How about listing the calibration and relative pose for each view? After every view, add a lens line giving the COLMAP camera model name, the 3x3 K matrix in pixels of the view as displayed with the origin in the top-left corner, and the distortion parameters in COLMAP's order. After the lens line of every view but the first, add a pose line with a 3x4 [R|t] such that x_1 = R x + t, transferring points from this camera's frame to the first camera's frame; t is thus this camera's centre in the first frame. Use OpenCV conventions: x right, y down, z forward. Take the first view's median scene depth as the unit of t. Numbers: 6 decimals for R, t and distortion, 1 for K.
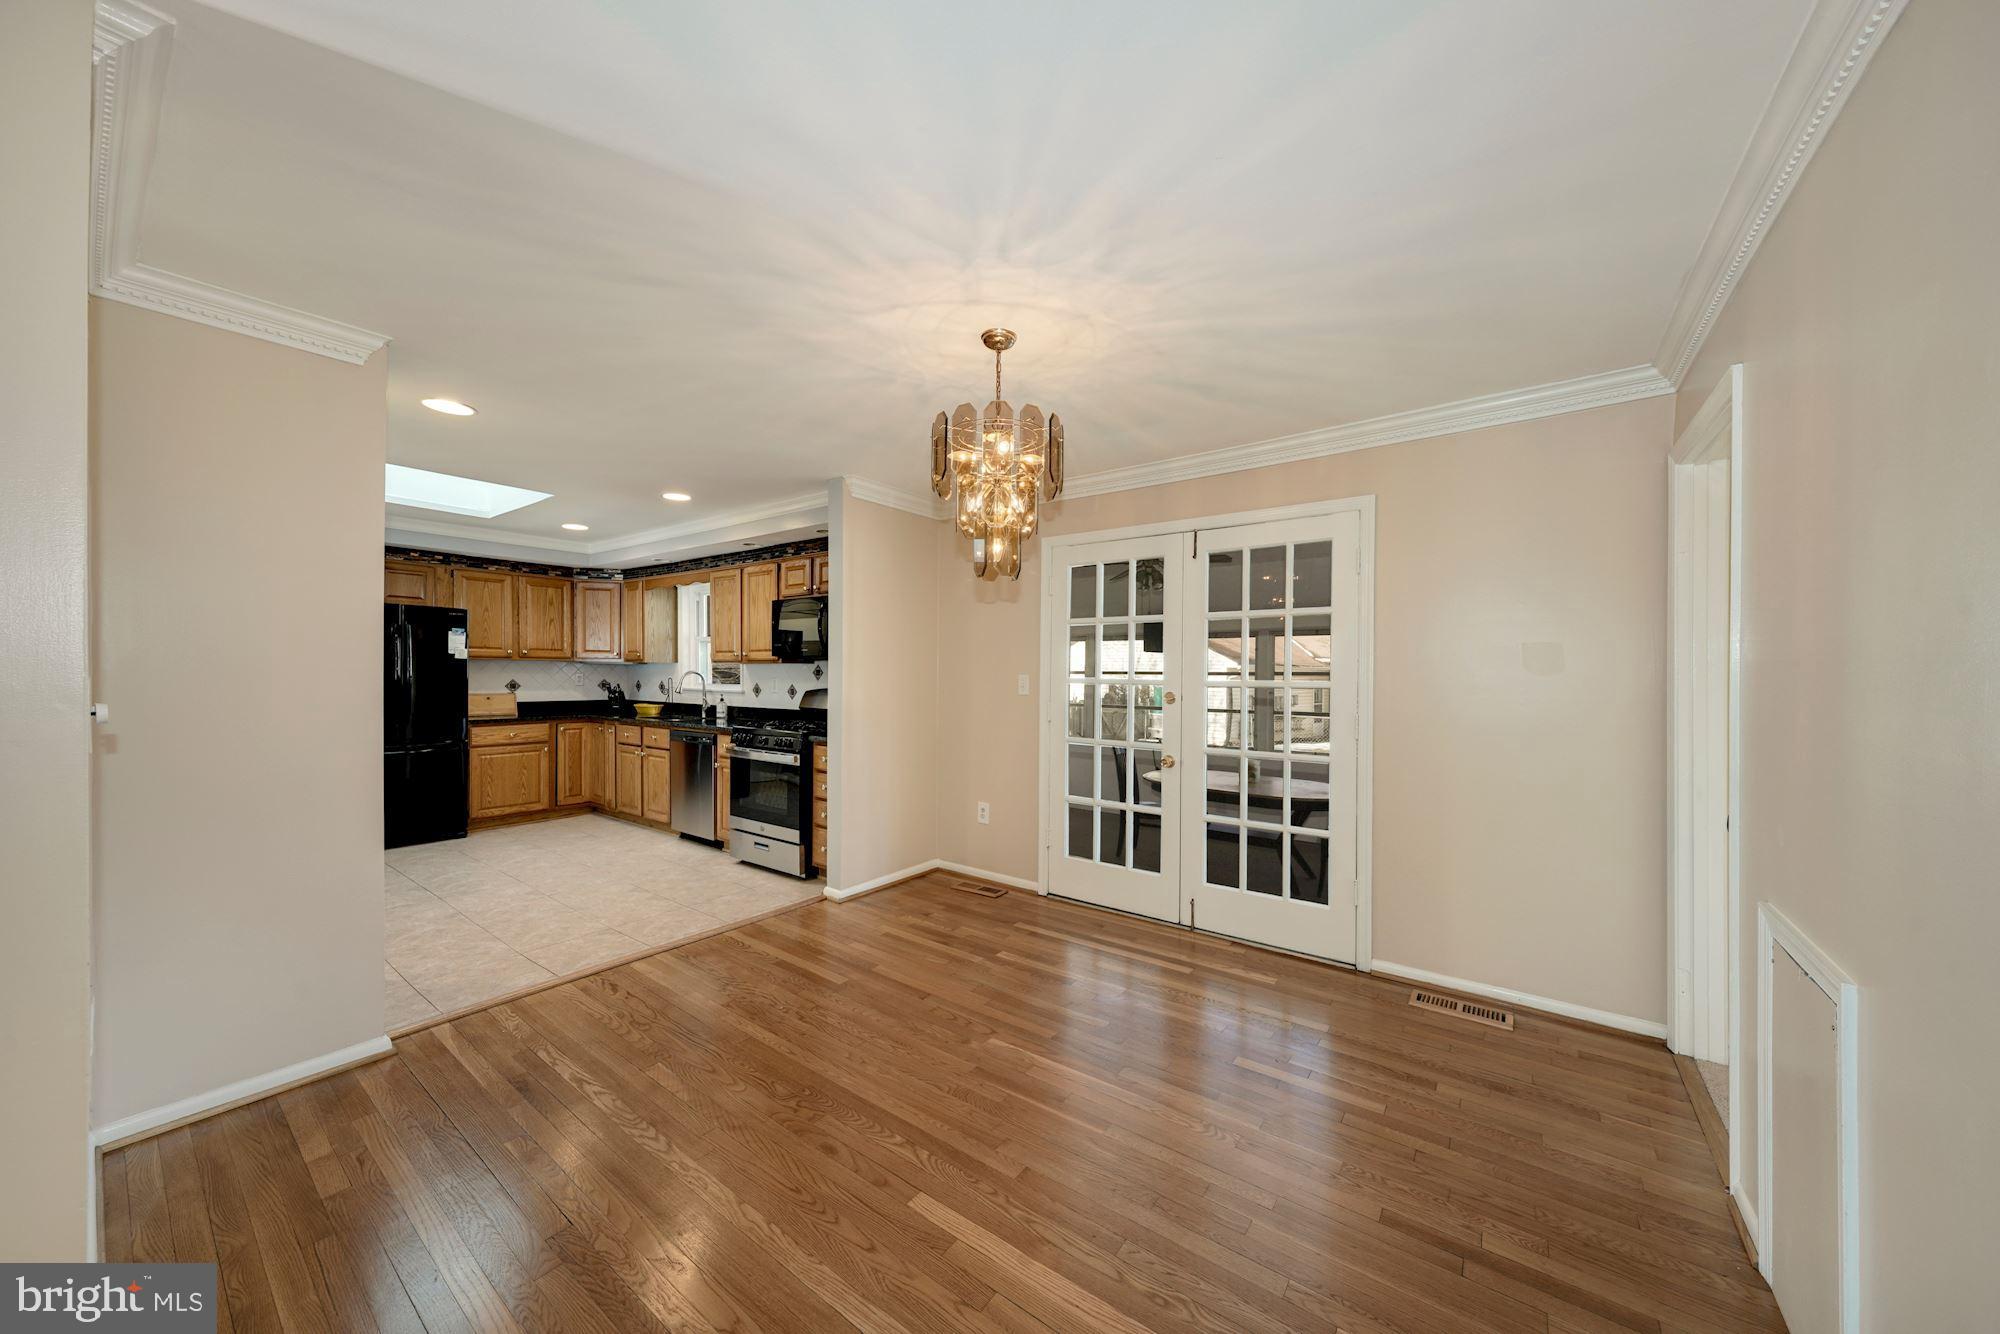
lens RADIAL K [[696.8, 0, 1015.2], [0, 696.8, 679.8], [0, 0, 1]] dist [-0.006024, -0.000106]
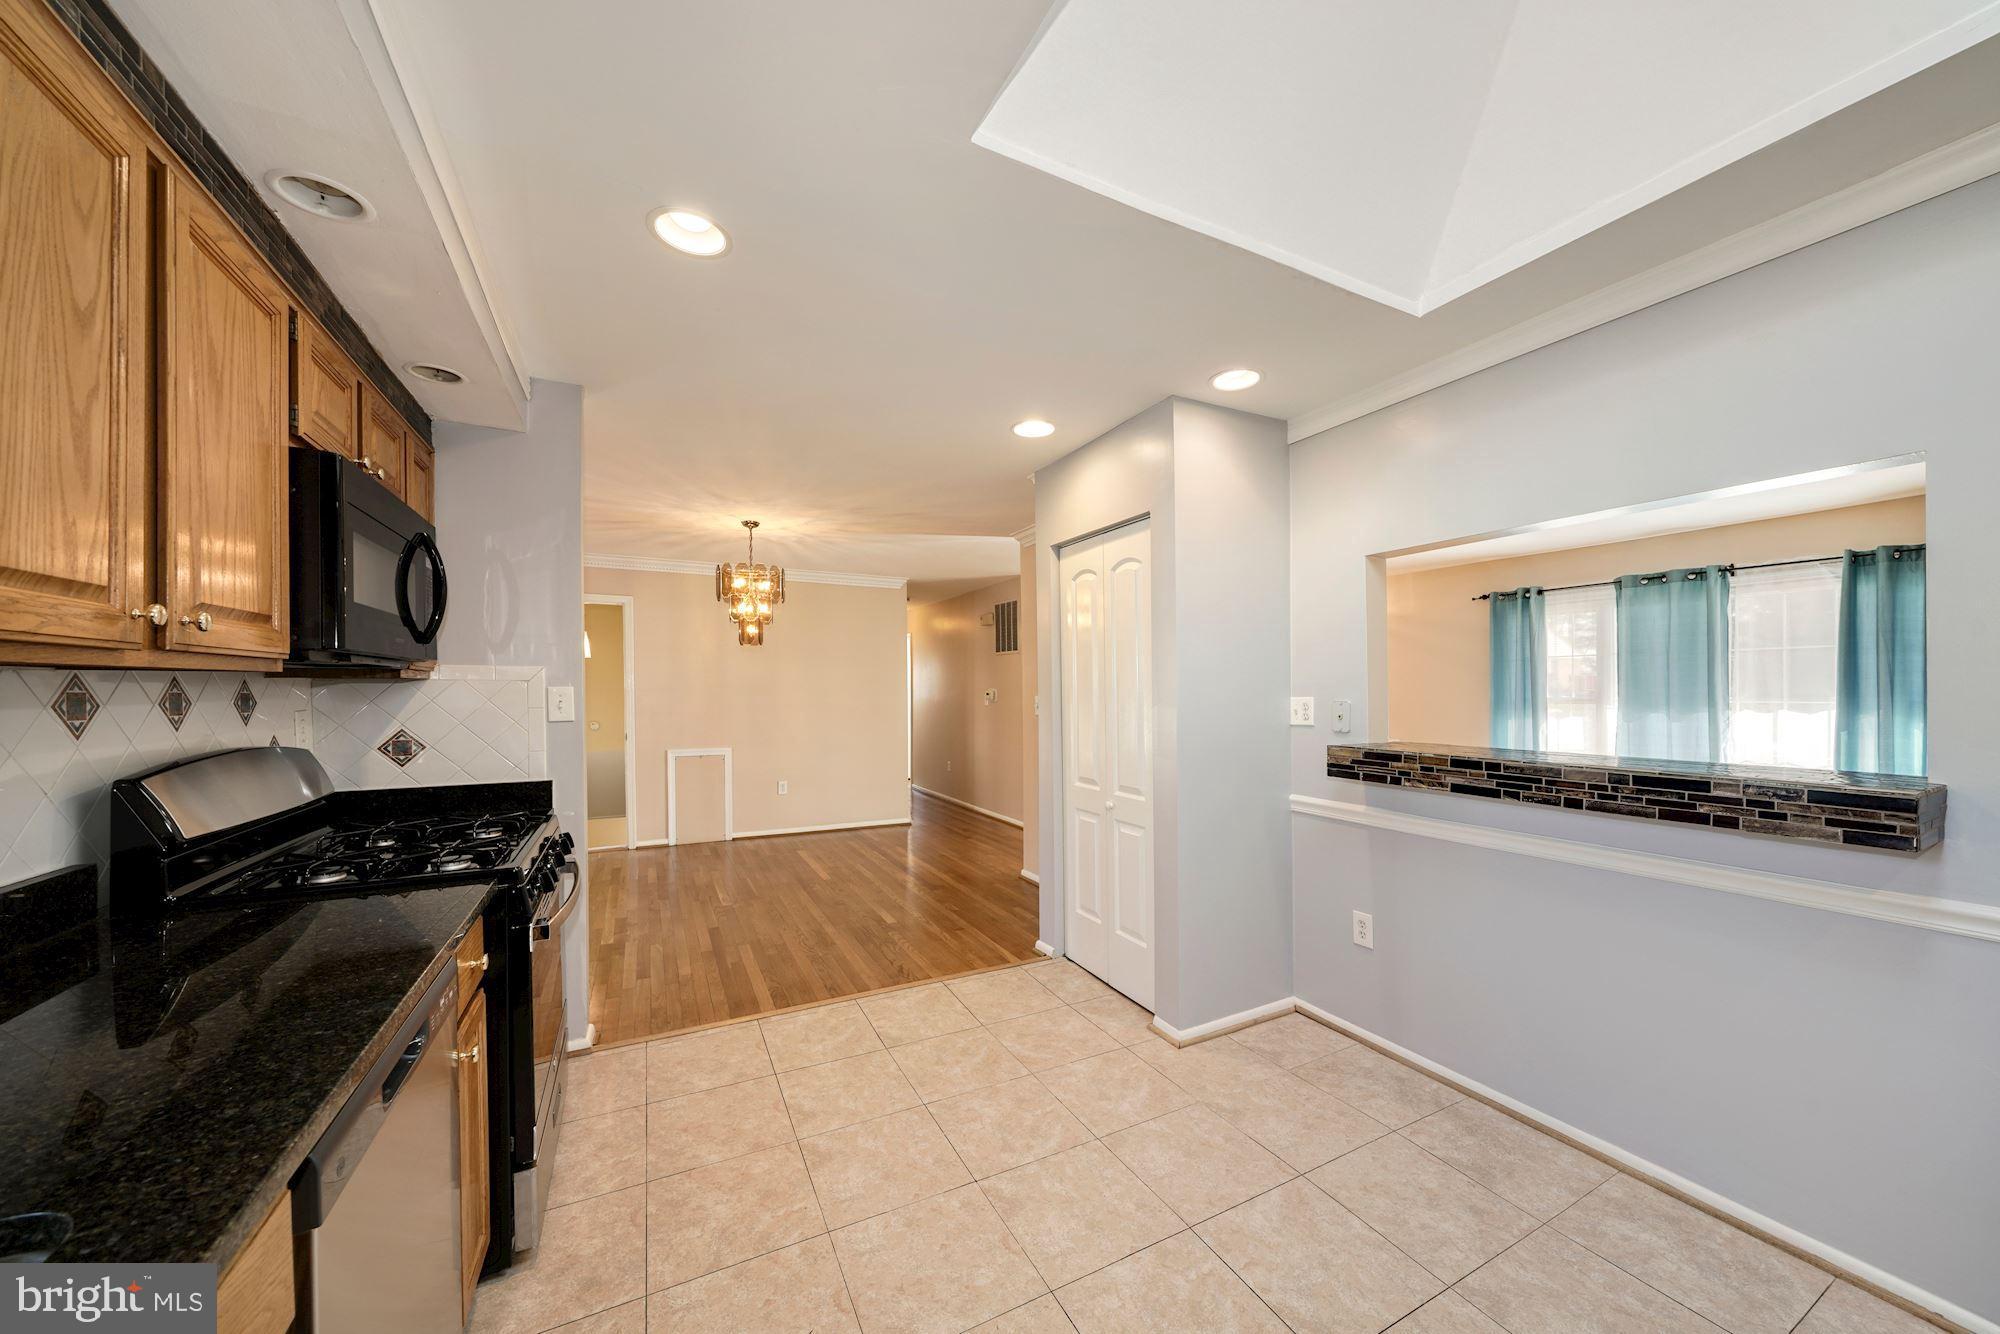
lens RADIAL K [[690.6, 0, 998.8], [0, 690.6, 698.5], [0, 0, 1]] dist [-0.002167, 0.000061]
pose [[-0.891964, -0.016010, 0.451822, -0.649074], [-0.004568, 0.999641, 0.026403, -0.019642], [-0.452083, 0.021487, -0.891717, 1.019938]]
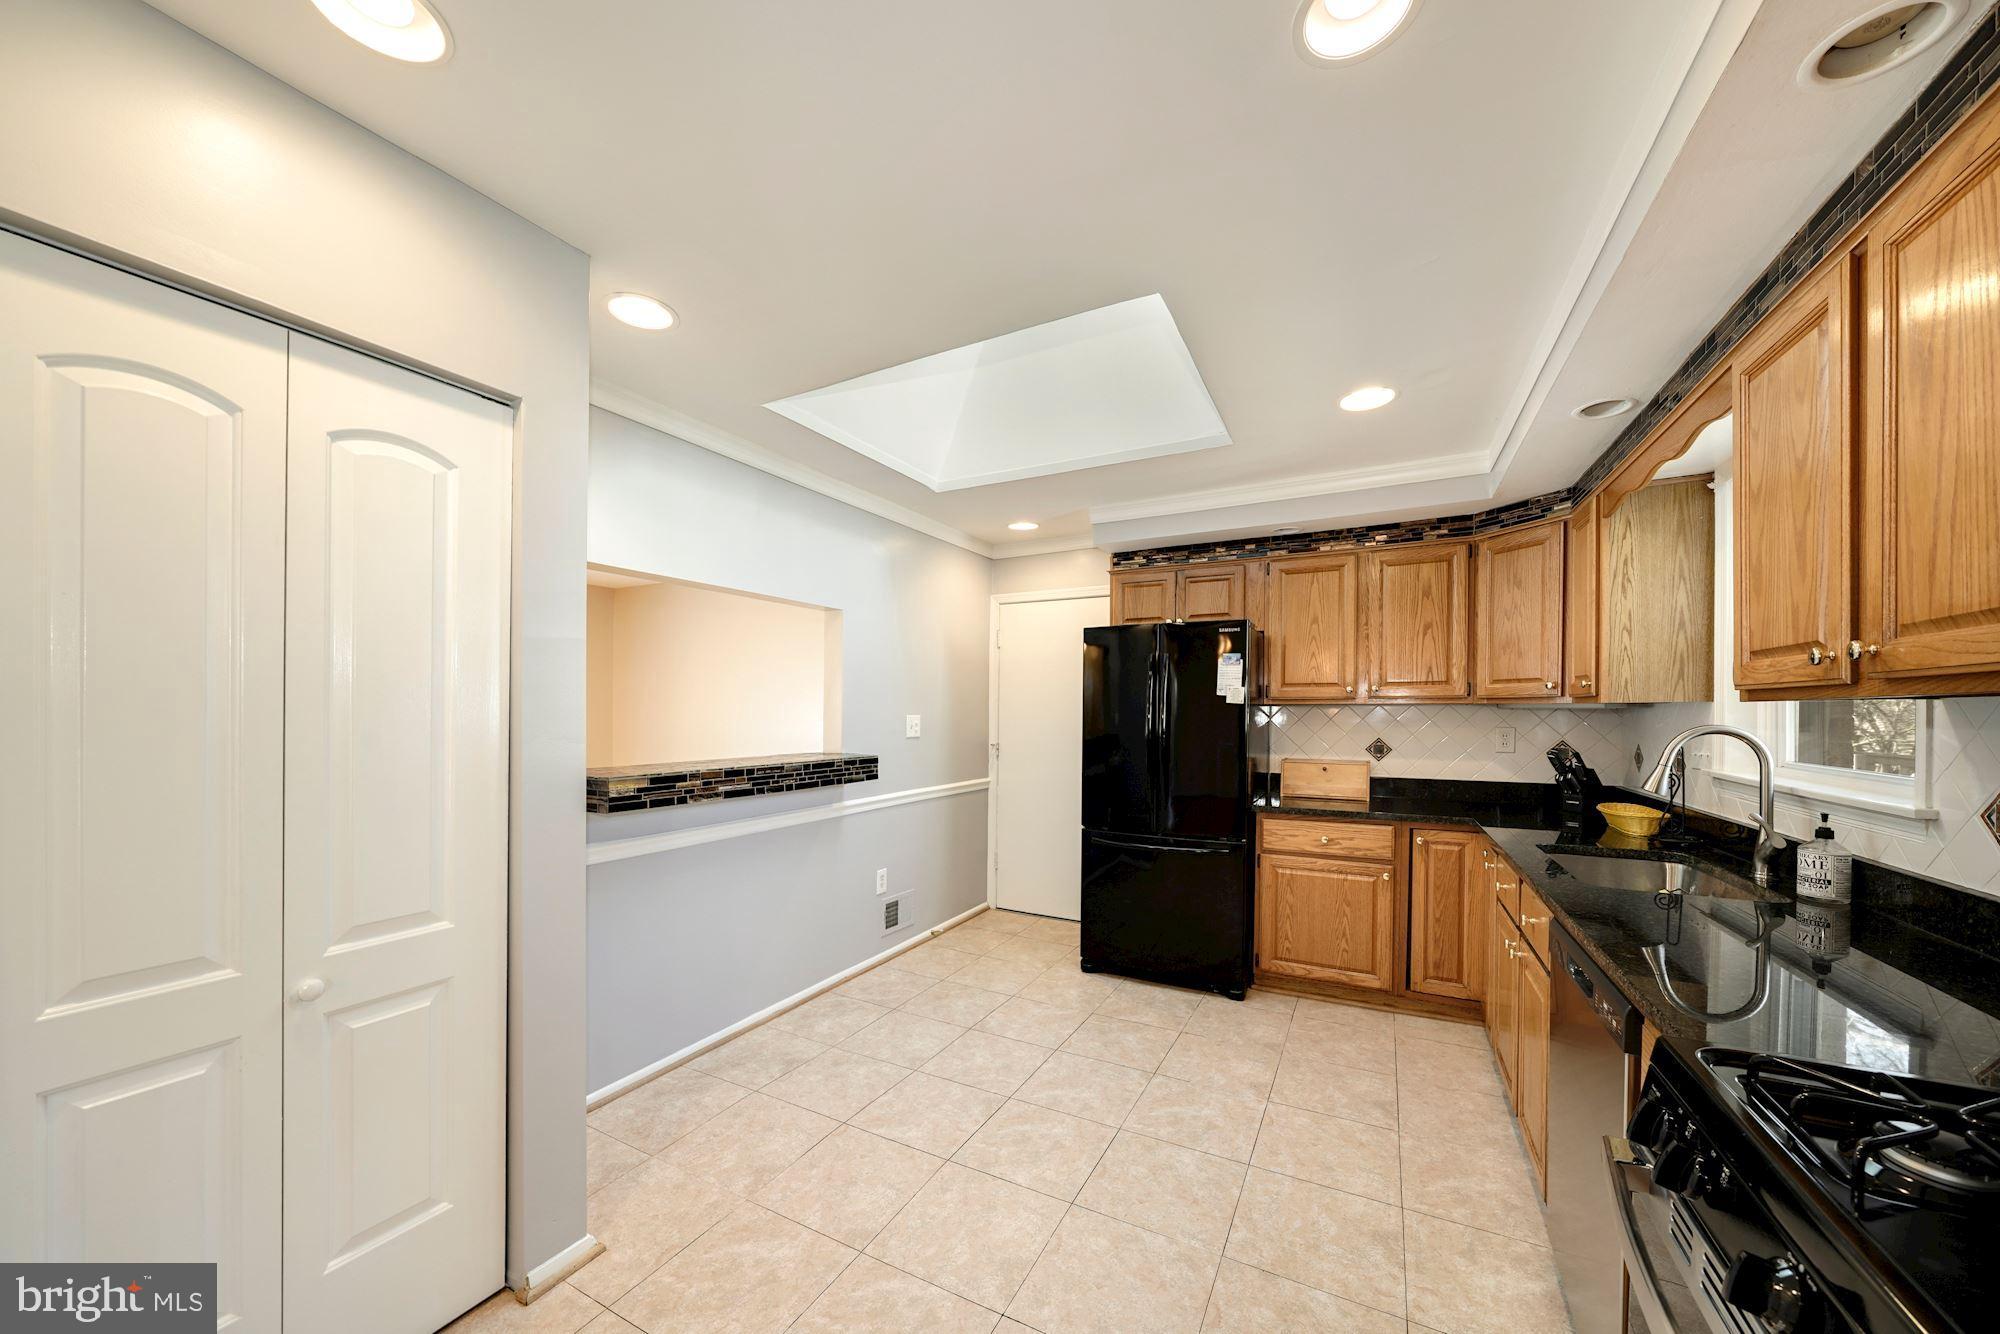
lens RADIAL K [[714.6, 0, 1009.5], [0, 714.6, 725.6], [0, 0, 1]] dist [-0.000902, -0.000096]
pose [[0.149442, 0.008677, -0.988732, -0.206683], [-0.010085, 0.999923, 0.007251, -0.012859], [0.988719, 0.008887, 0.149518, 0.685149]]
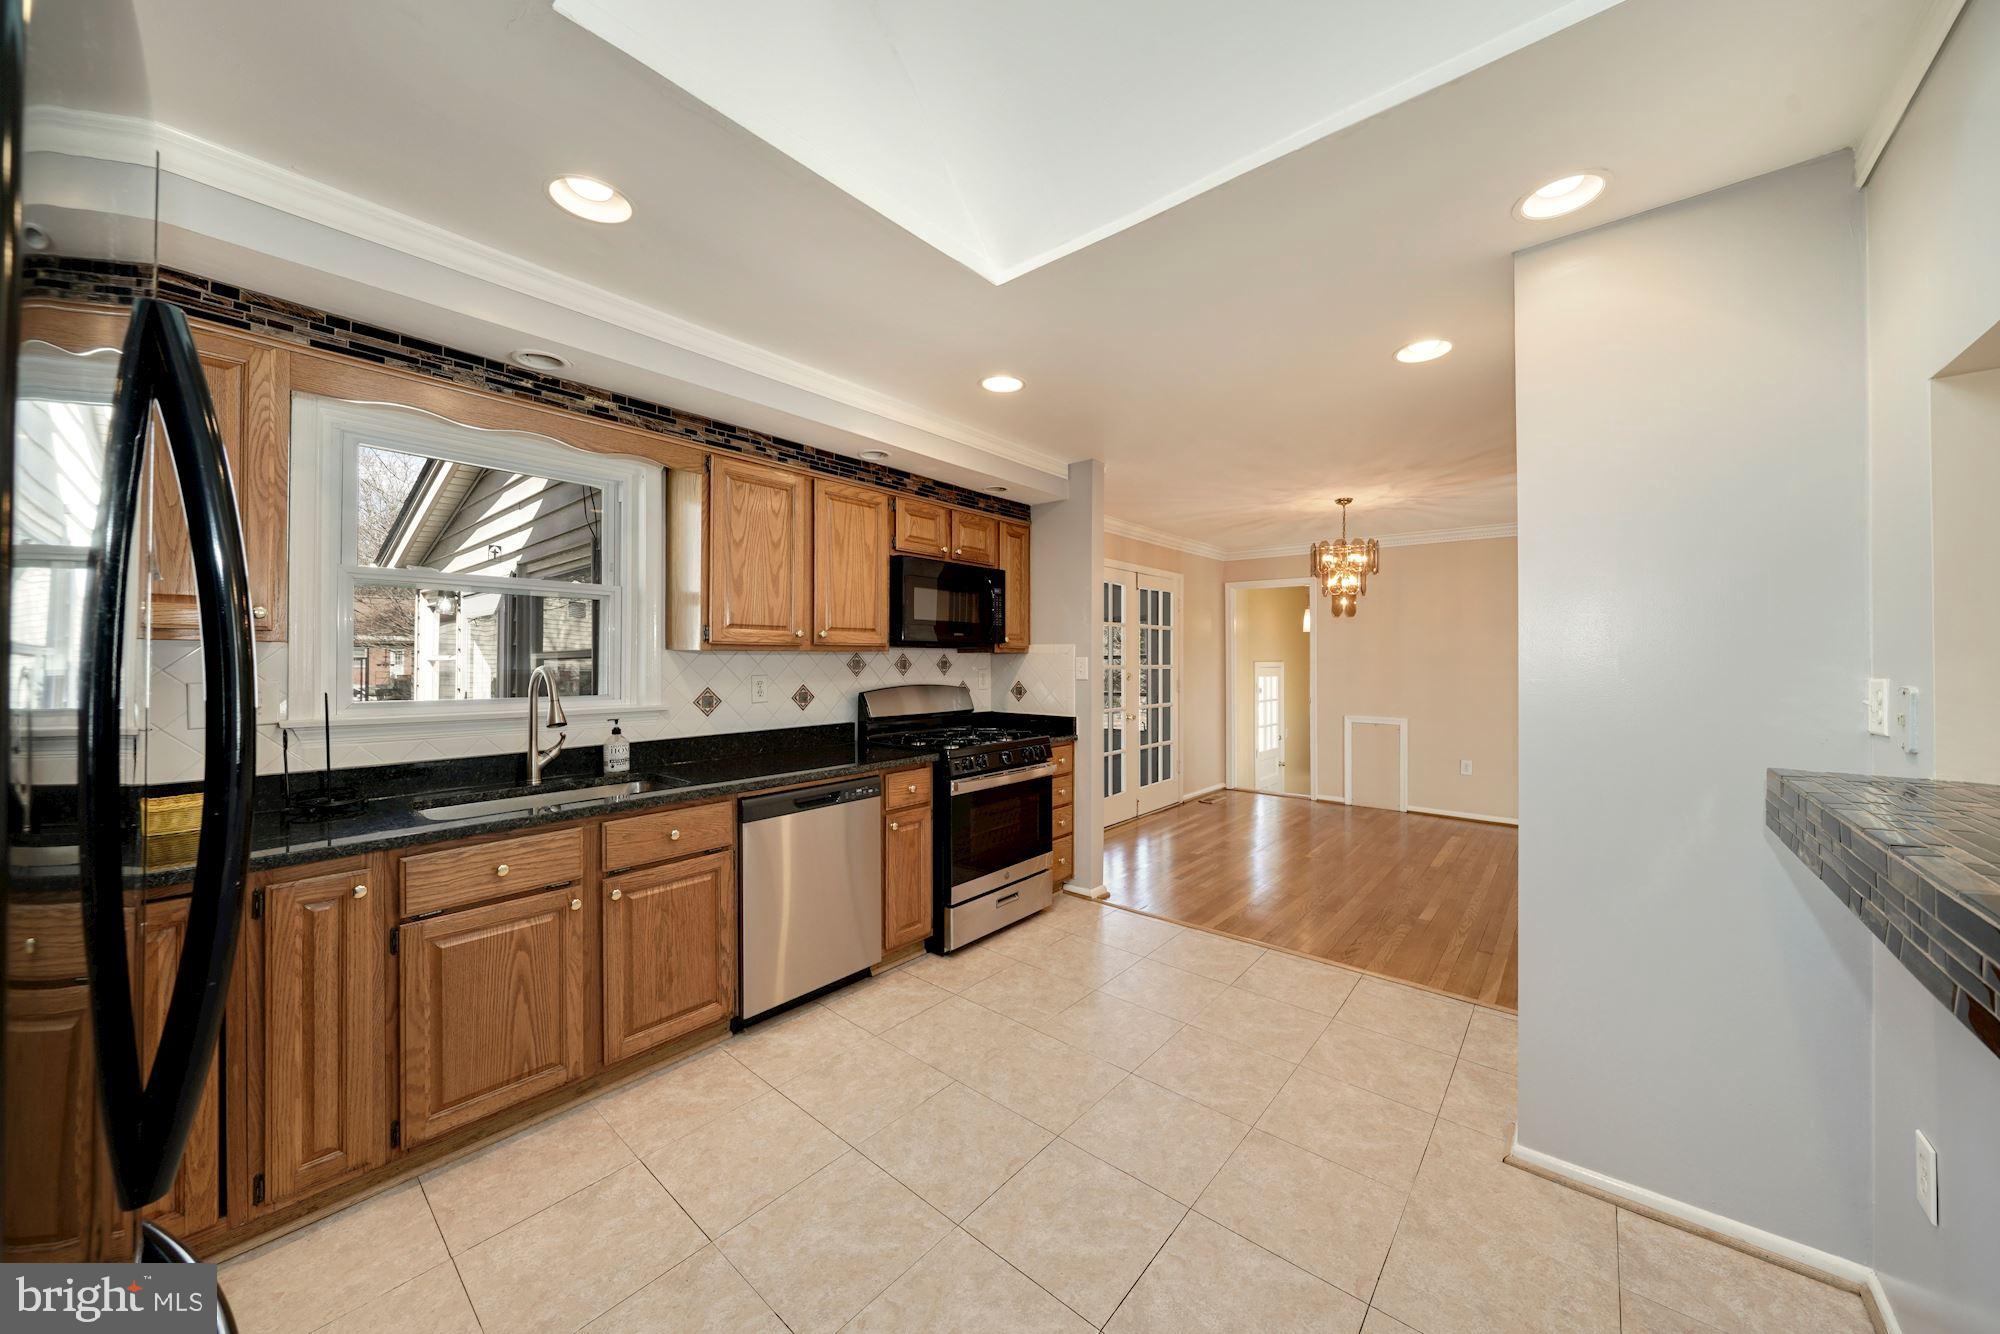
lens RADIAL K [[689.7, 0, 1025.3], [0, 689.7, 664.2], [0, 0, 1]] dist [-0.000789, -0.000043]
pose [[0.052706, -0.019485, 0.998420, -0.891127], [0.008110, 0.999785, 0.019084, -0.020746], [-0.998577, 0.007092, 0.052852, 0.766552]]
